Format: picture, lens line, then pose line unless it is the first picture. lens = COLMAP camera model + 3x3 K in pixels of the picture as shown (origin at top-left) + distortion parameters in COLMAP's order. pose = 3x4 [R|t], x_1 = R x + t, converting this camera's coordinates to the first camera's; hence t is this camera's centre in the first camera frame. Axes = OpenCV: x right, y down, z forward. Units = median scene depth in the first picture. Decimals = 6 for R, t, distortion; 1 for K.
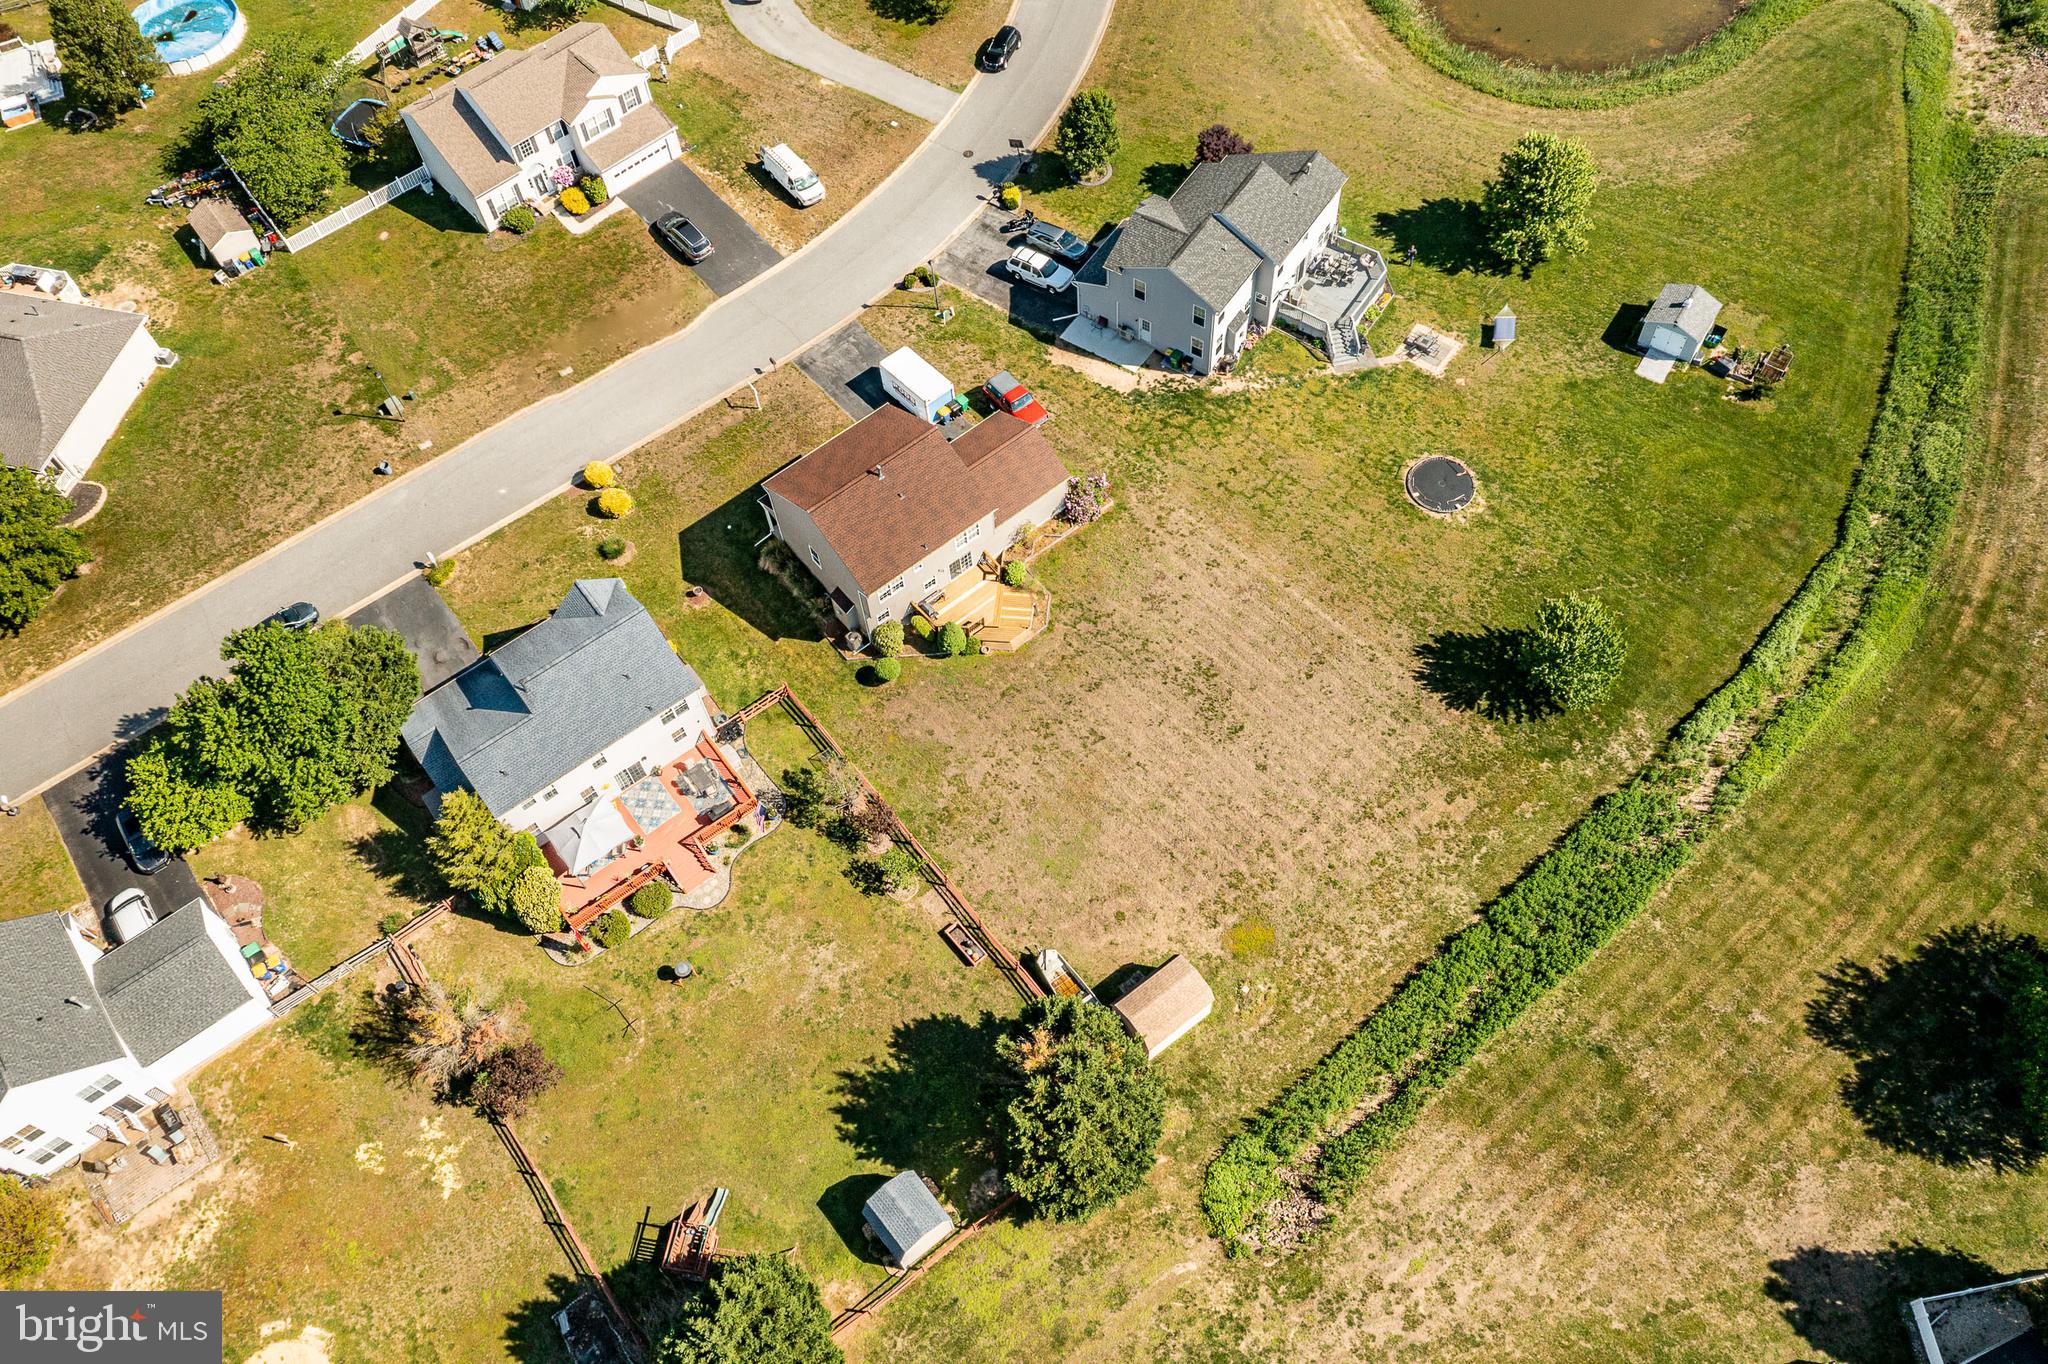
lens RADIAL K [[1681.3, 0, 965.0], [0, 1681.3, 684.5], [0, 0, 1]] dist [-0.005253, -0.064108]
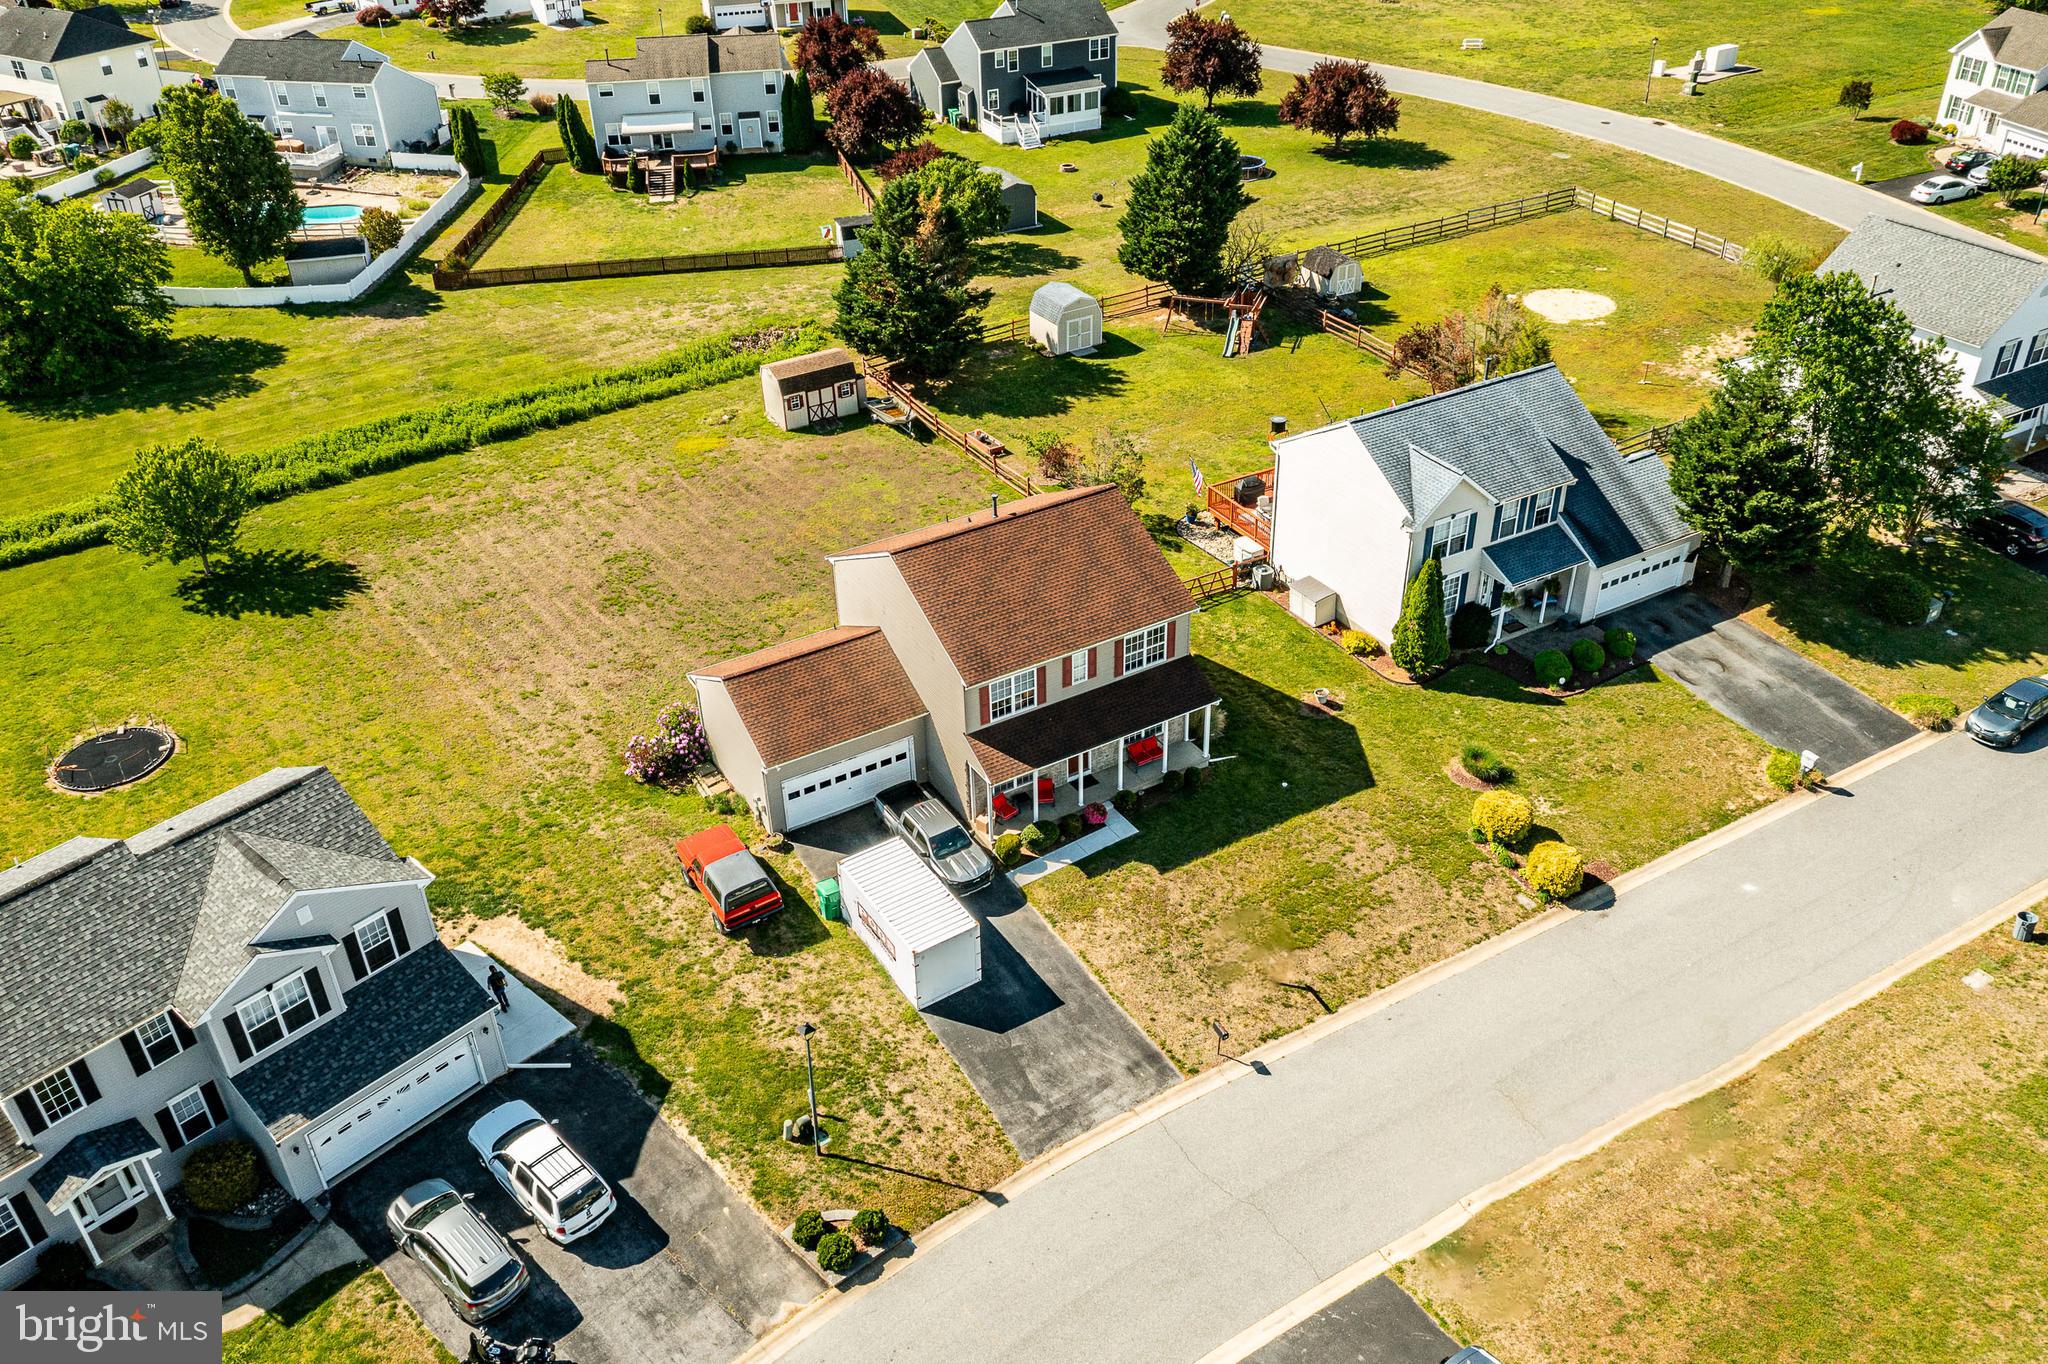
lens RADIAL K [[1614.6, 0, 1028.9], [0, 1614.6, 674.3], [0, 0, 1]] dist [-0.014630, 0.008395]
pose [[-0.990001, 0.004152, 0.141003, -0.131528], [0.140902, -0.018785, 0.989845, -0.650193], [0.006759, 0.999815, 0.018012, 0.953654]]
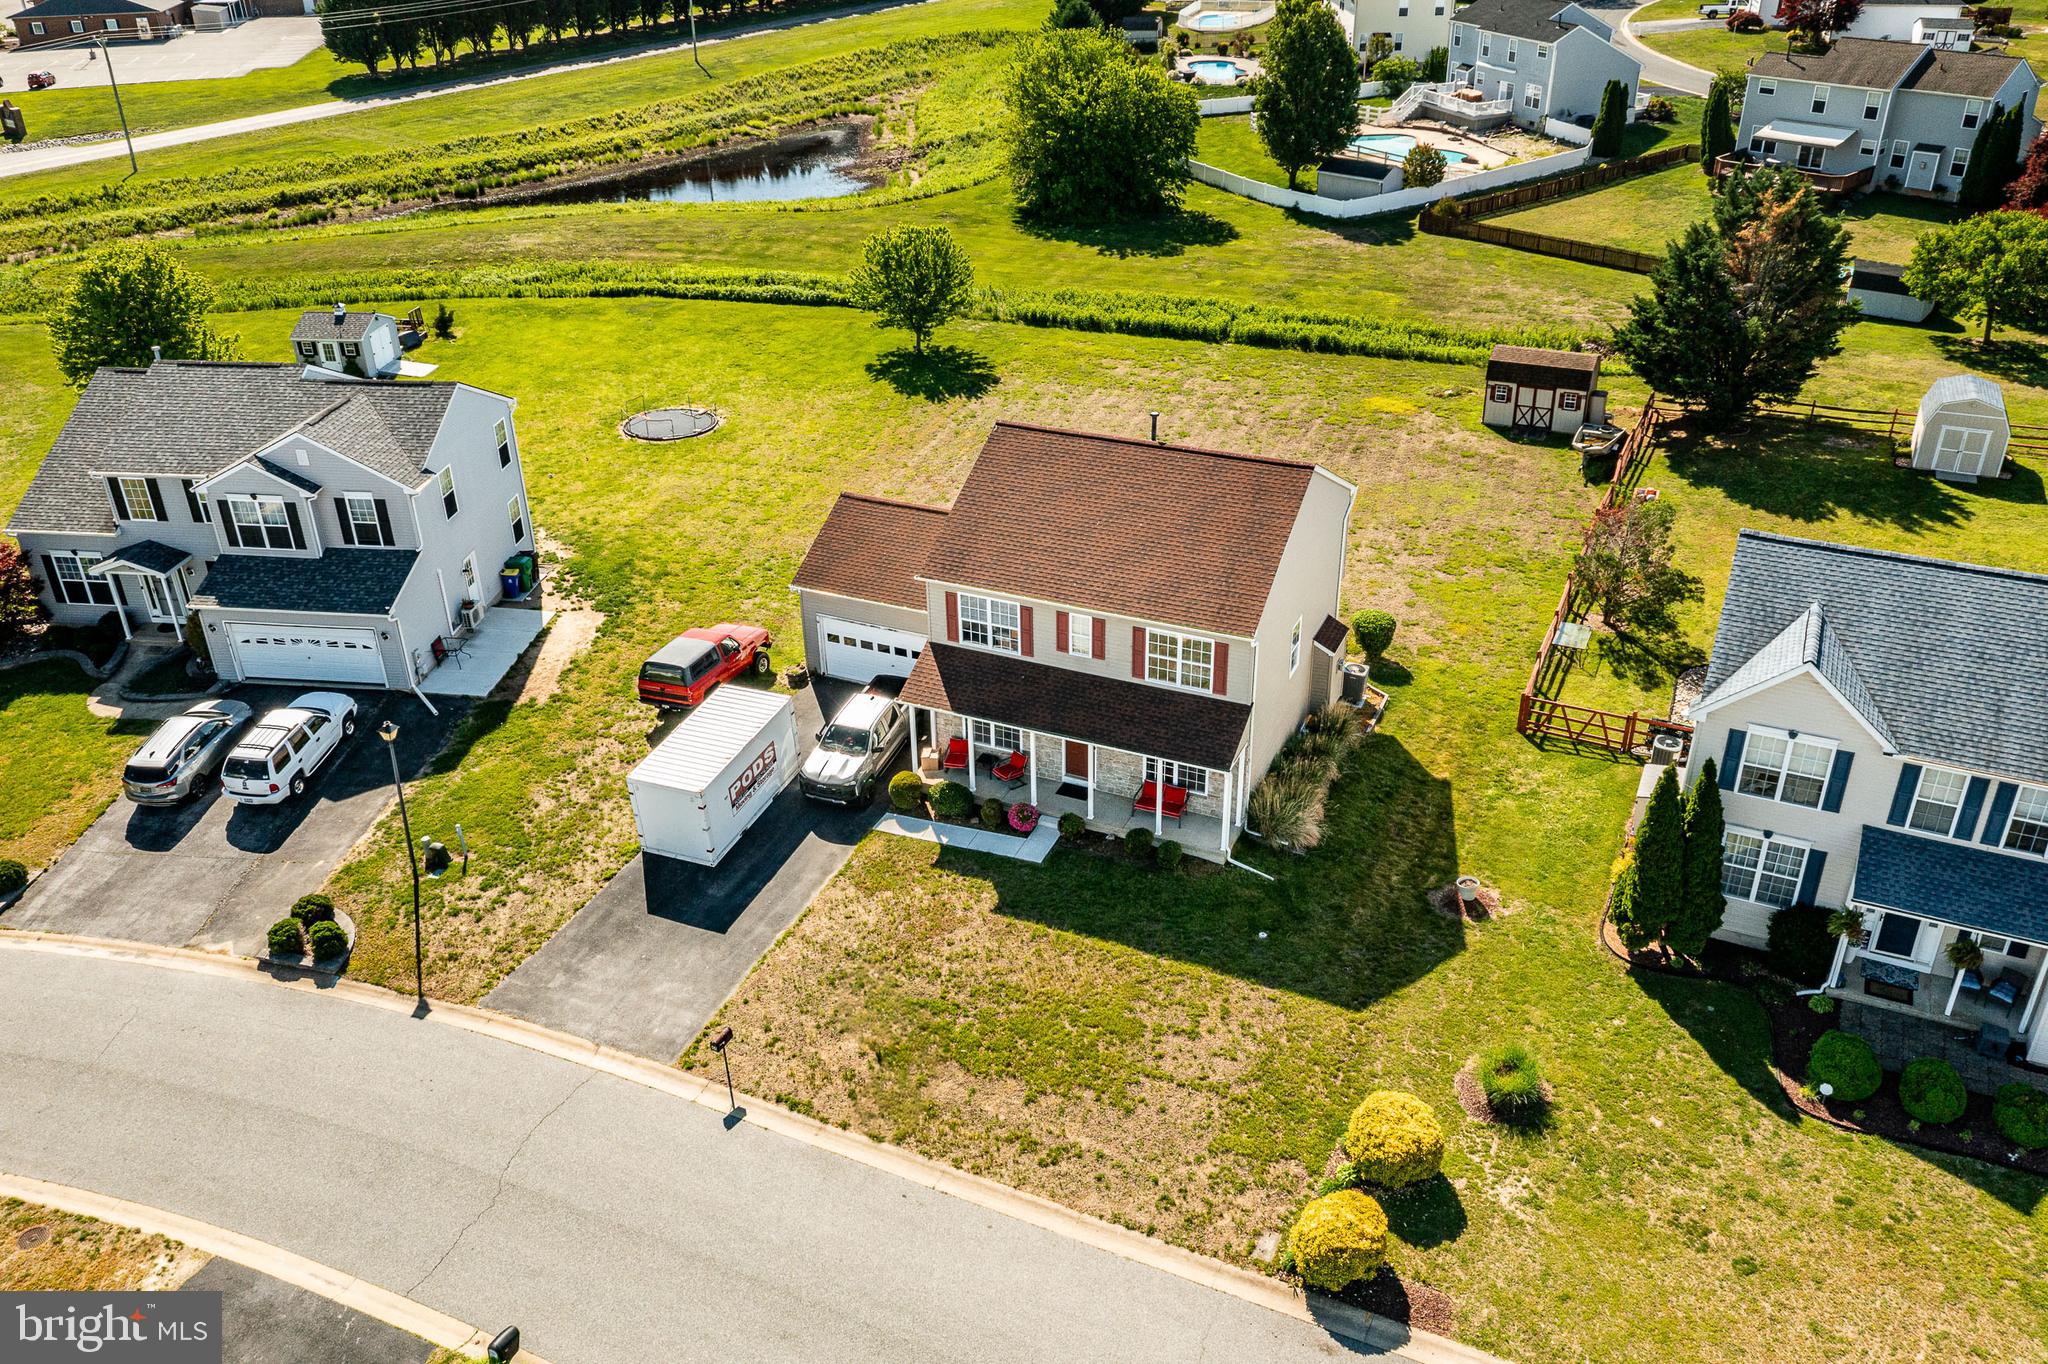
lens RADIAL K [[1614.6, 0, 1028.9], [0, 1614.6, 674.3], [0, 0, 1]] dist [-0.014630, 0.008395]
pose [[-0.463220, -0.367738, 0.806348, -0.396080], [0.778295, 0.266387, 0.568591, -0.366492], [-0.423892, 0.890959, 0.162813, 0.909424]]
